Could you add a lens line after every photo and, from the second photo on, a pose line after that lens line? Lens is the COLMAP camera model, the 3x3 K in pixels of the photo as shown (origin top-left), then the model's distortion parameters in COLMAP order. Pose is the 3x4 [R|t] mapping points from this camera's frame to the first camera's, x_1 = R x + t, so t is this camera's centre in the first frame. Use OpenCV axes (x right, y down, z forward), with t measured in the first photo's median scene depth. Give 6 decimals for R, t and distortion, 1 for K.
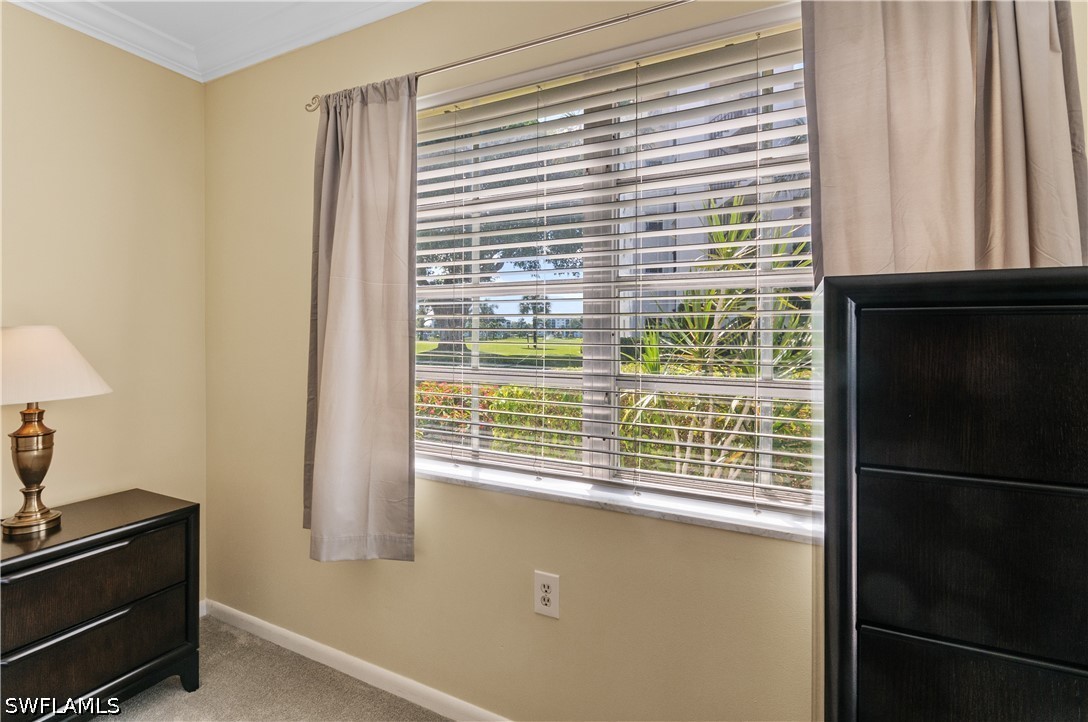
lens RADIAL K [[504.9, 0, 542.0], [0, 504.9, 333.2], [0, 0, 1]] dist [-0.001126, -0.000063]
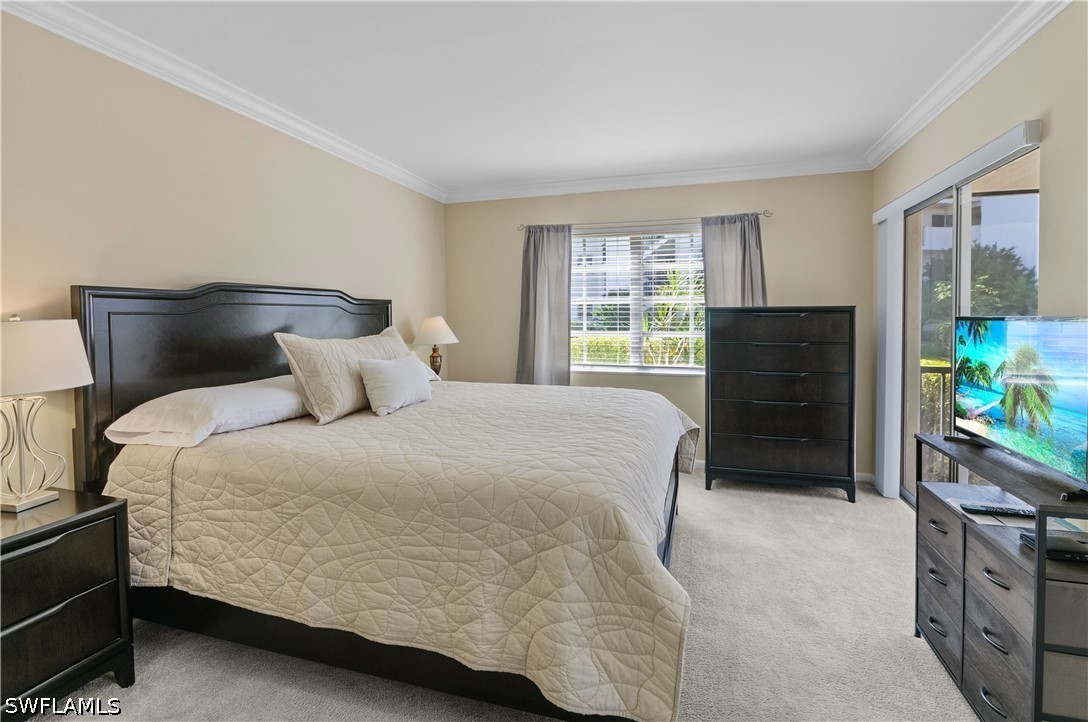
lens RADIAL K [[504.9, 0, 542.0], [0, 504.9, 333.2], [0, 0, 1]] dist [-0.001126, -0.000063]
pose [[0.987125, -0.006230, 0.159828, -0.838910], [0.003265, 0.999818, 0.018806, 0.026219], [-0.159916, -0.018042, 0.986966, -1.669388]]
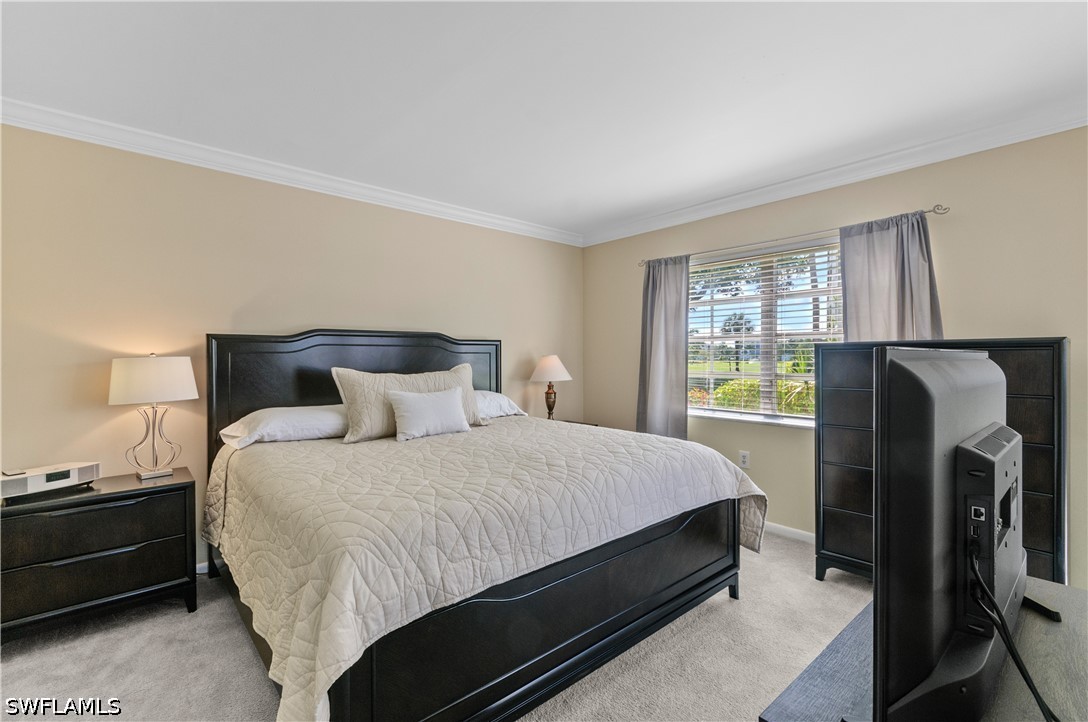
lens RADIAL K [[482.3, 0, 555.5], [0, 482.3, 360.5], [0, 0, 1]] dist [0.001758, 0.000255]
pose [[0.930002, 0.001388, -0.367551, 0.014303], [-0.003968, 0.999973, -0.006264, 0.032347], [0.367532, 0.007284, 0.929982, -1.452713]]
